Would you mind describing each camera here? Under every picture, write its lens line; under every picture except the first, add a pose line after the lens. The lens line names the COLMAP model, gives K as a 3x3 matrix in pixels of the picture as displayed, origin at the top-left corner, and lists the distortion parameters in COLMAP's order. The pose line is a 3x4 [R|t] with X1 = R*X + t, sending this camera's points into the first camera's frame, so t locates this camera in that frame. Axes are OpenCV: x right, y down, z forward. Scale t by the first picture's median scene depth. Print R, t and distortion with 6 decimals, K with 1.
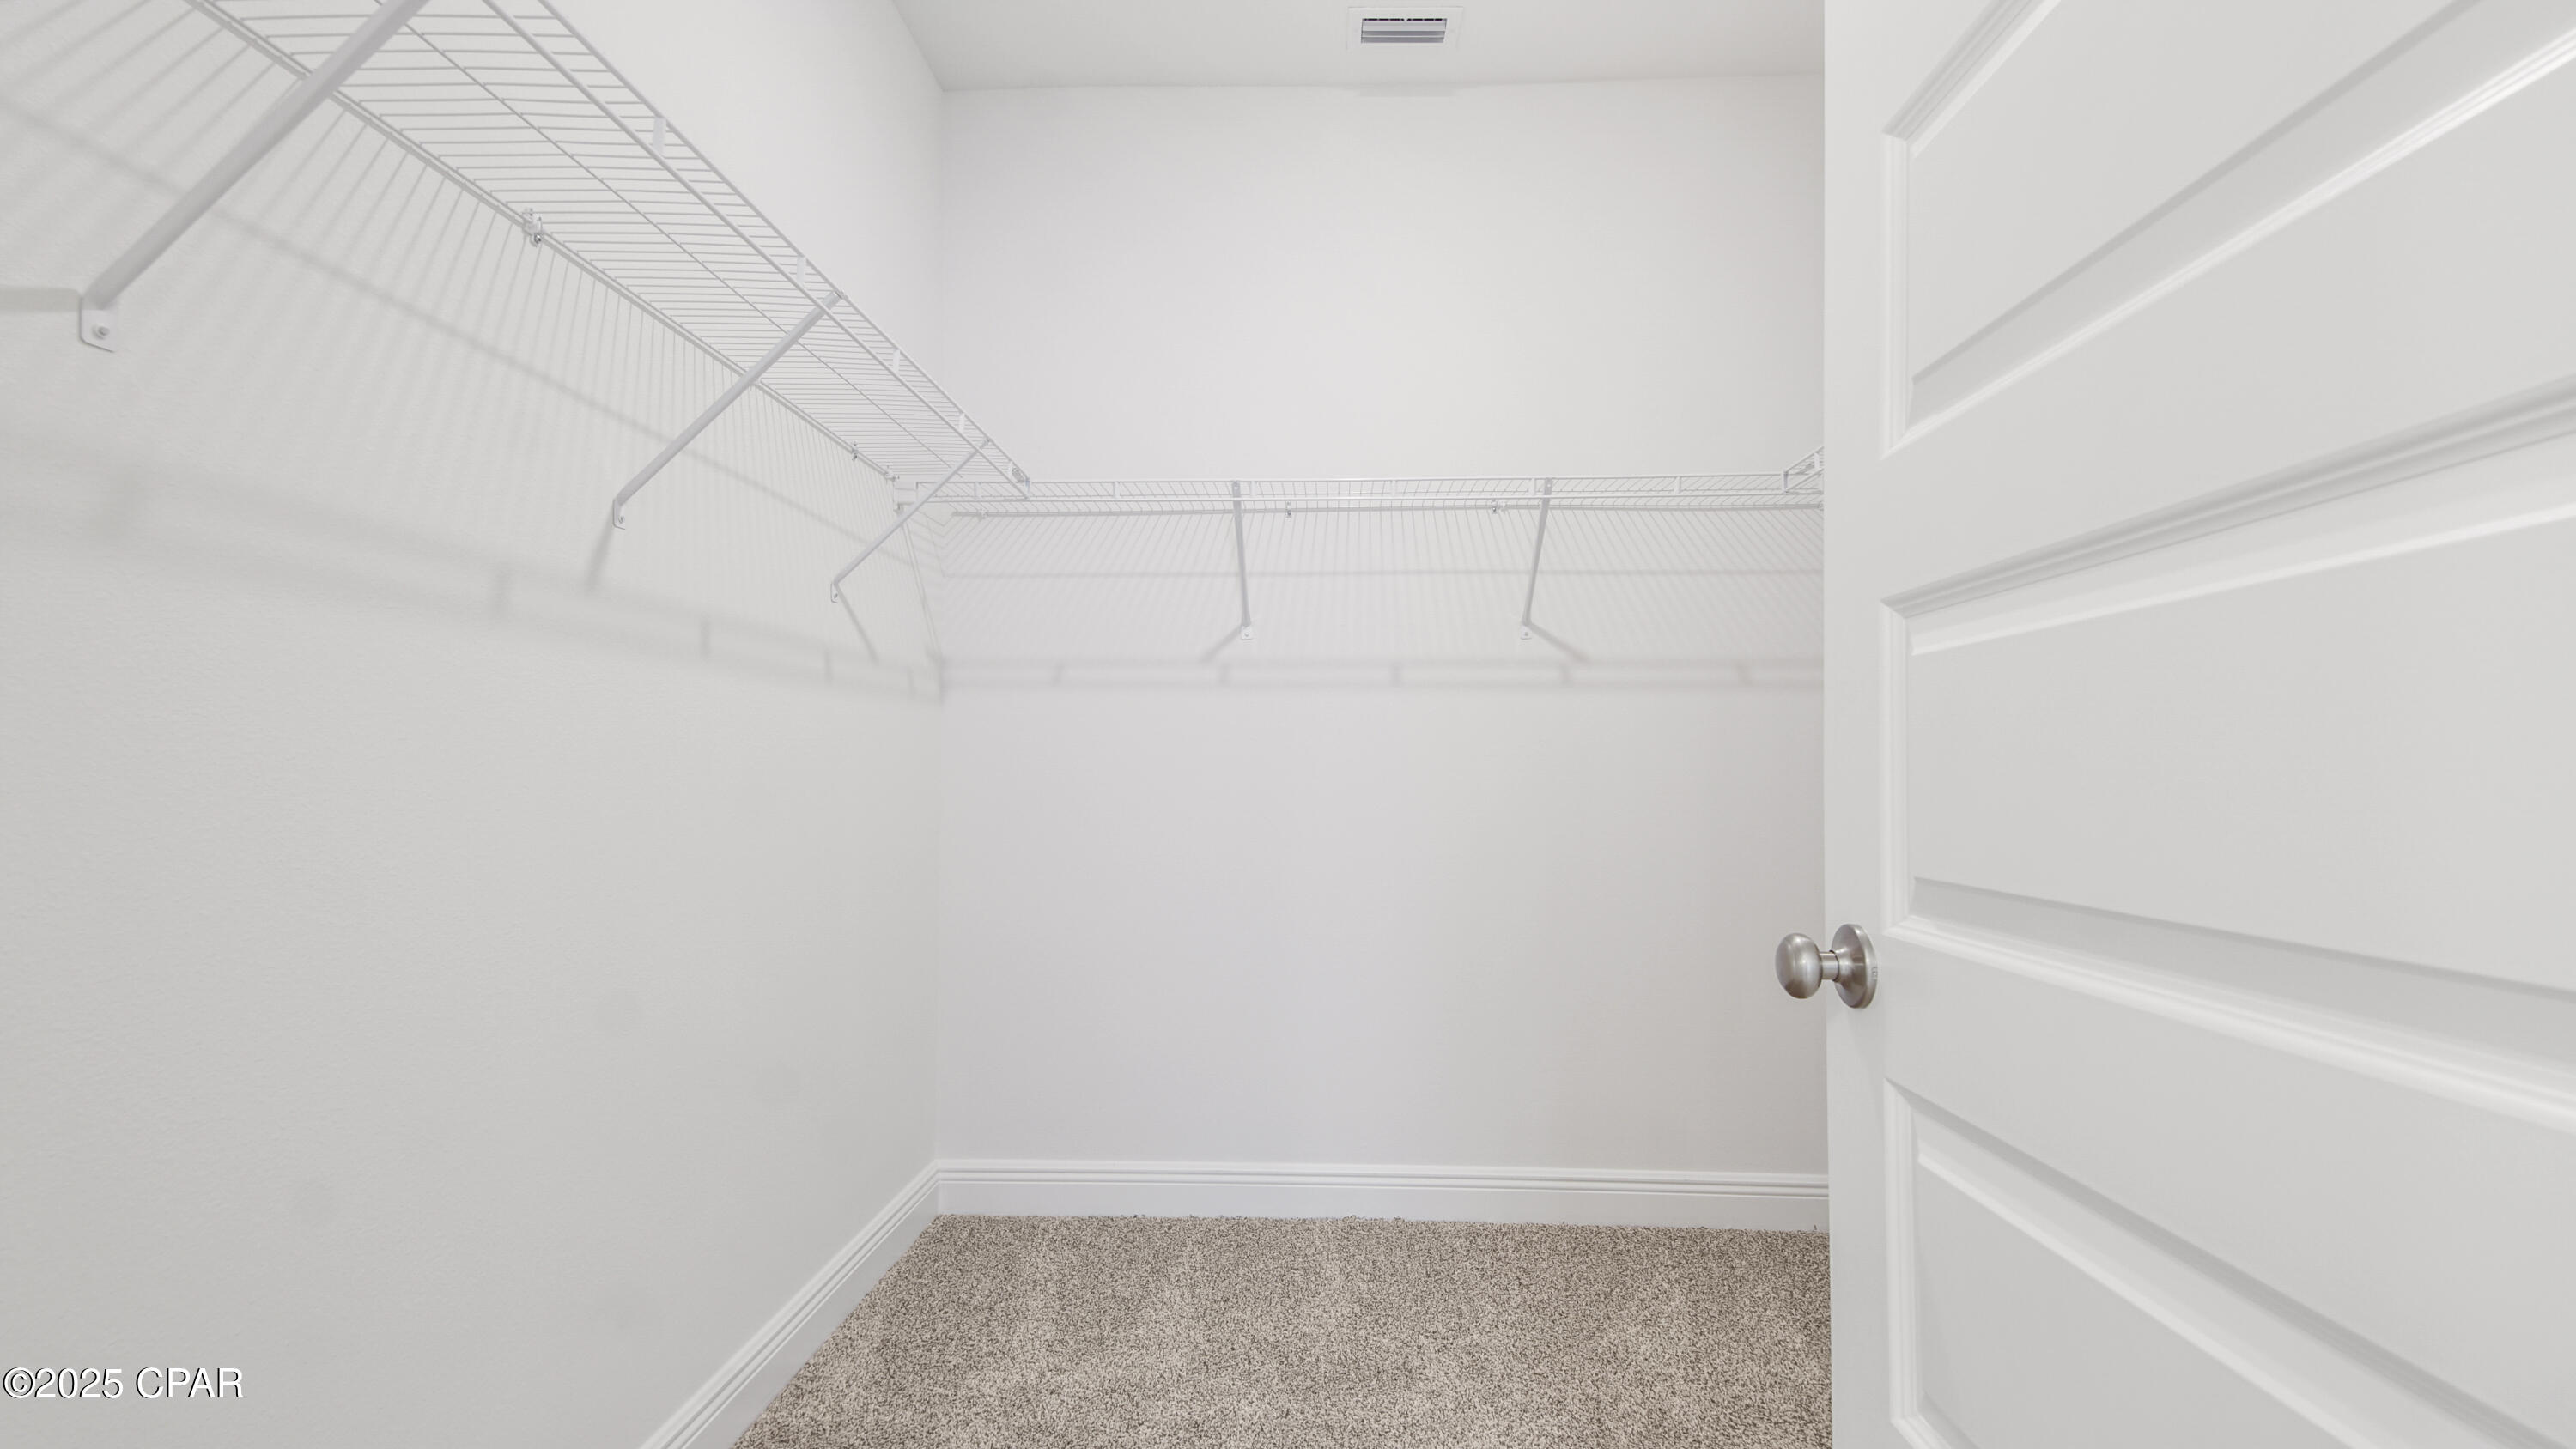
lens RADIAL K [[1140.2, 0, 1282.2], [0, 1140.2, 773.2], [0, 0, 1]] dist [0.041785, -0.000119]
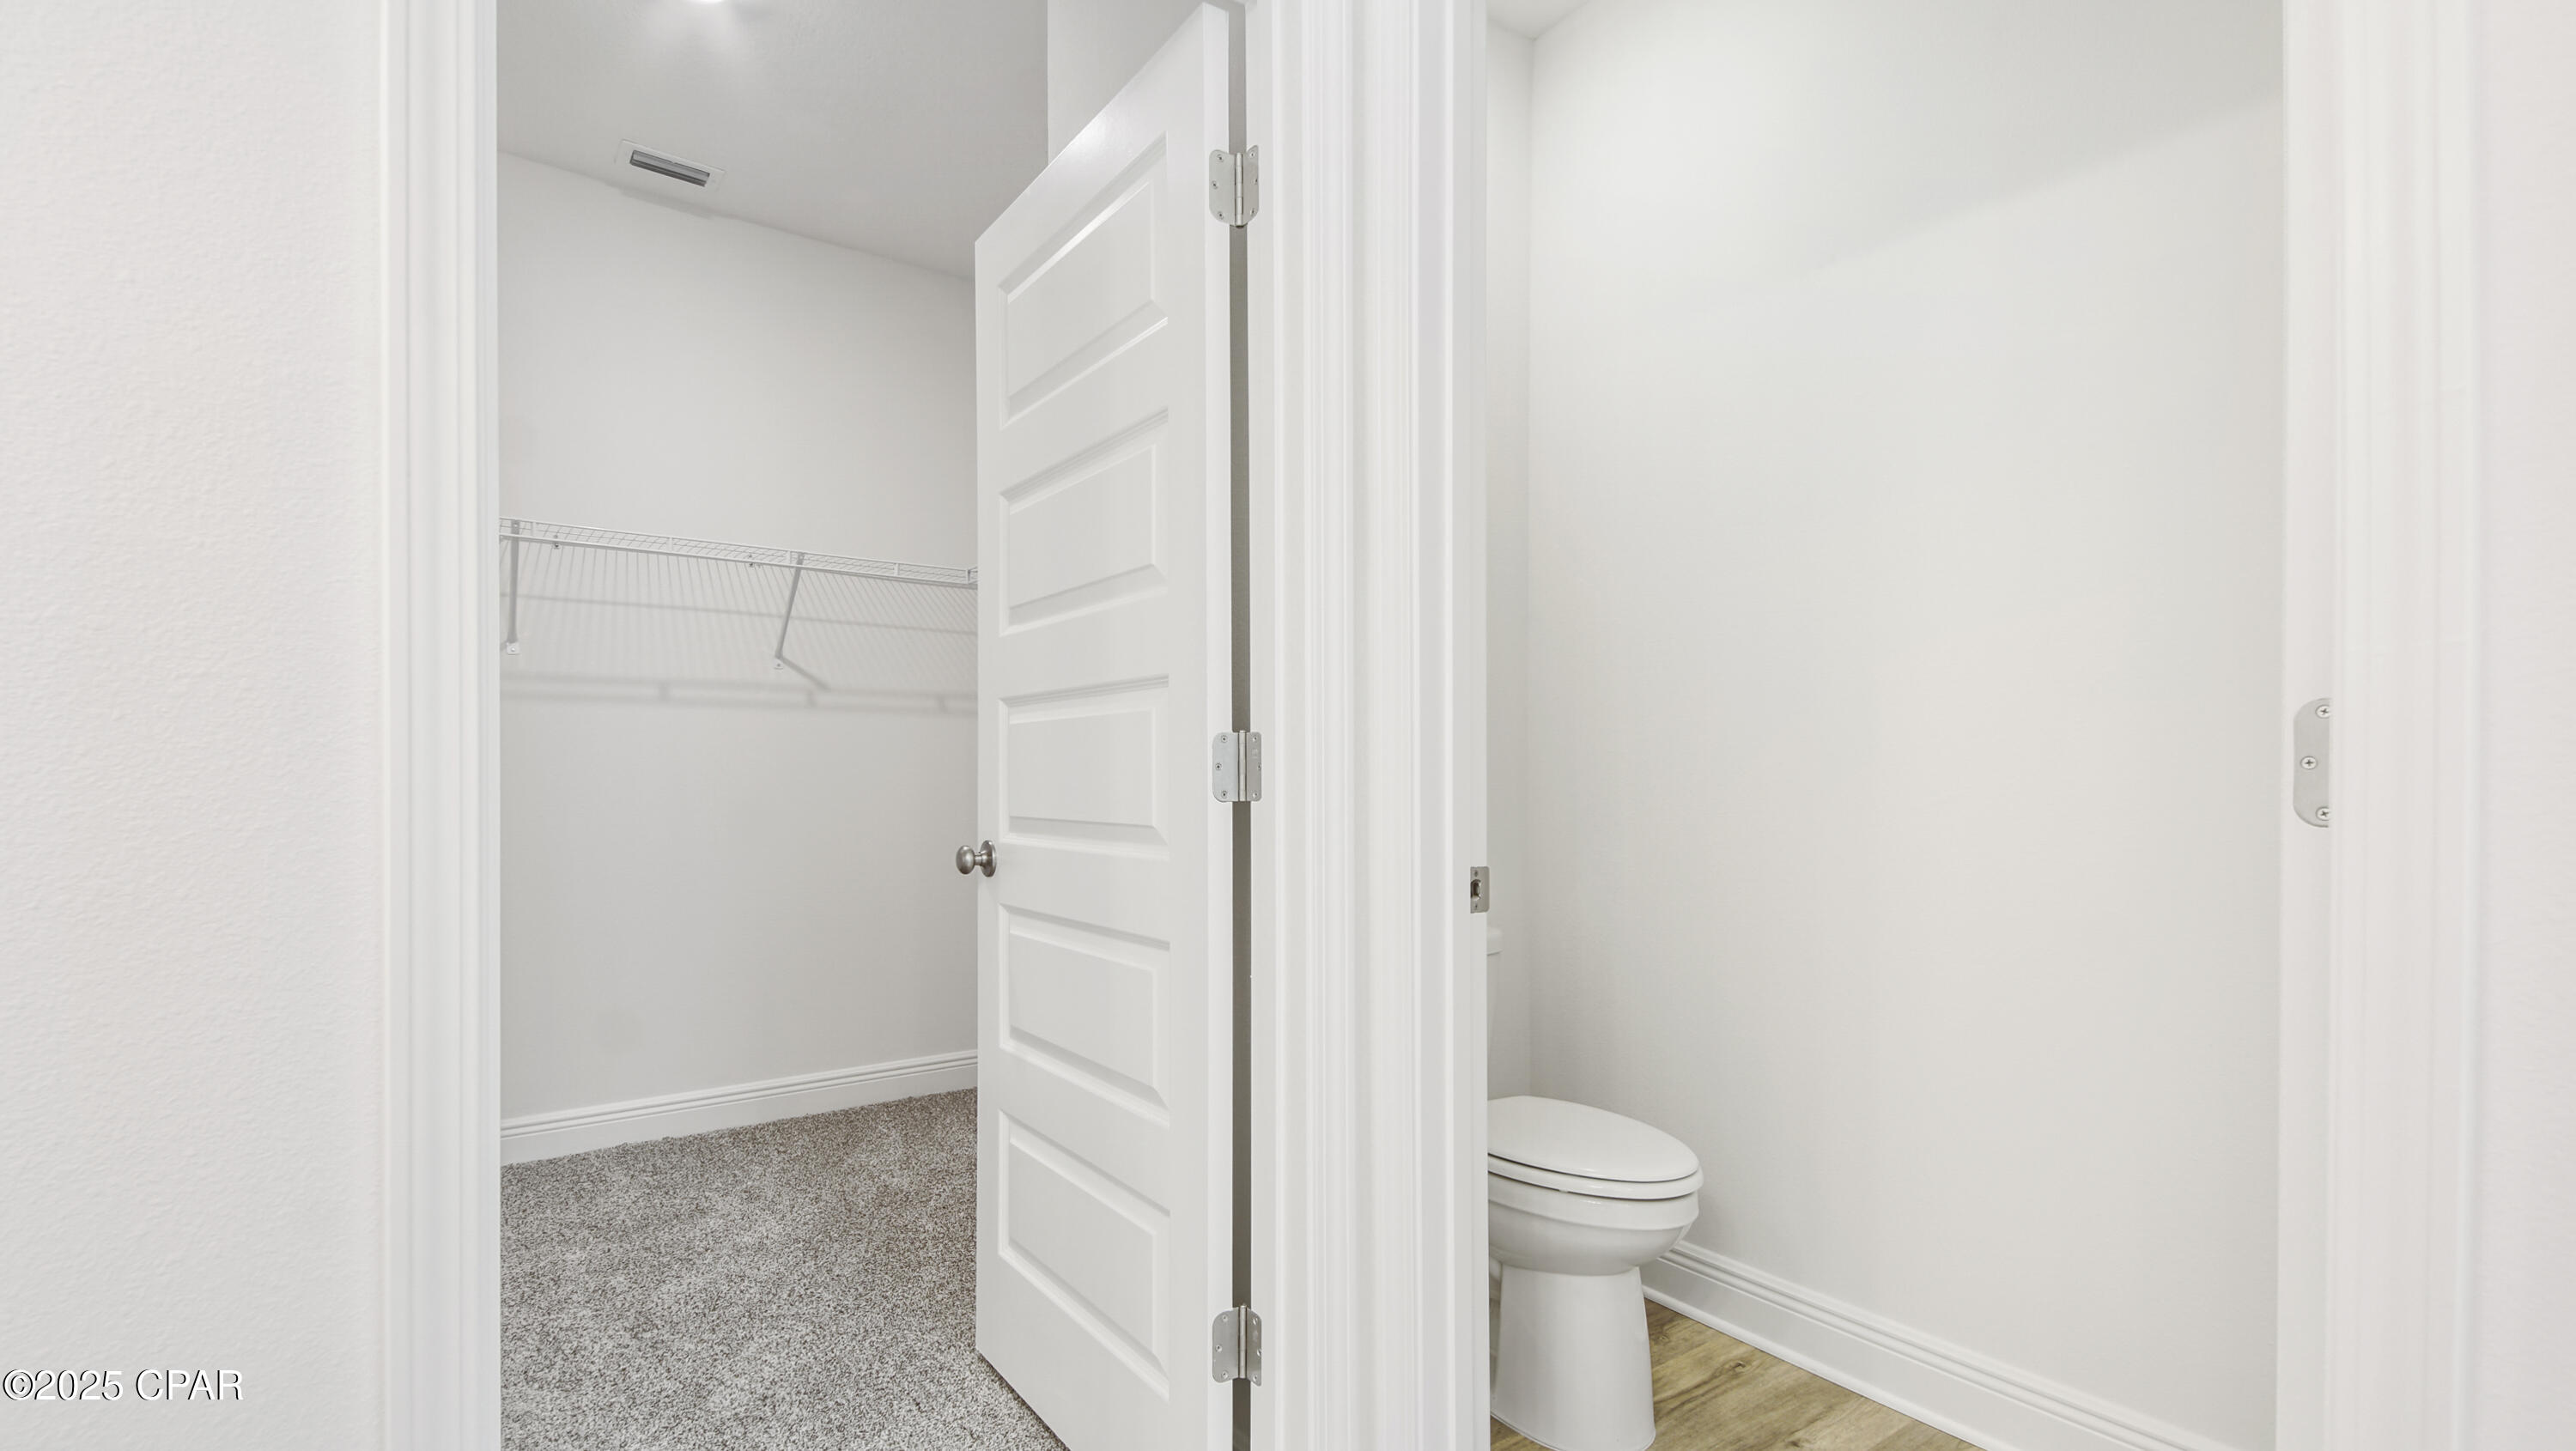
lens RADIAL K [[1150.3, 0, 1278.8], [0, 1150.3, 755.0], [0, 0, 1]] dist [0.012069, -0.000378]
pose [[0.785271, 0.009152, 0.619084, -0.162733], [0.001309, 0.999864, -0.016441, 0.000816], [-0.619151, 0.013721, 0.785152, -0.402125]]
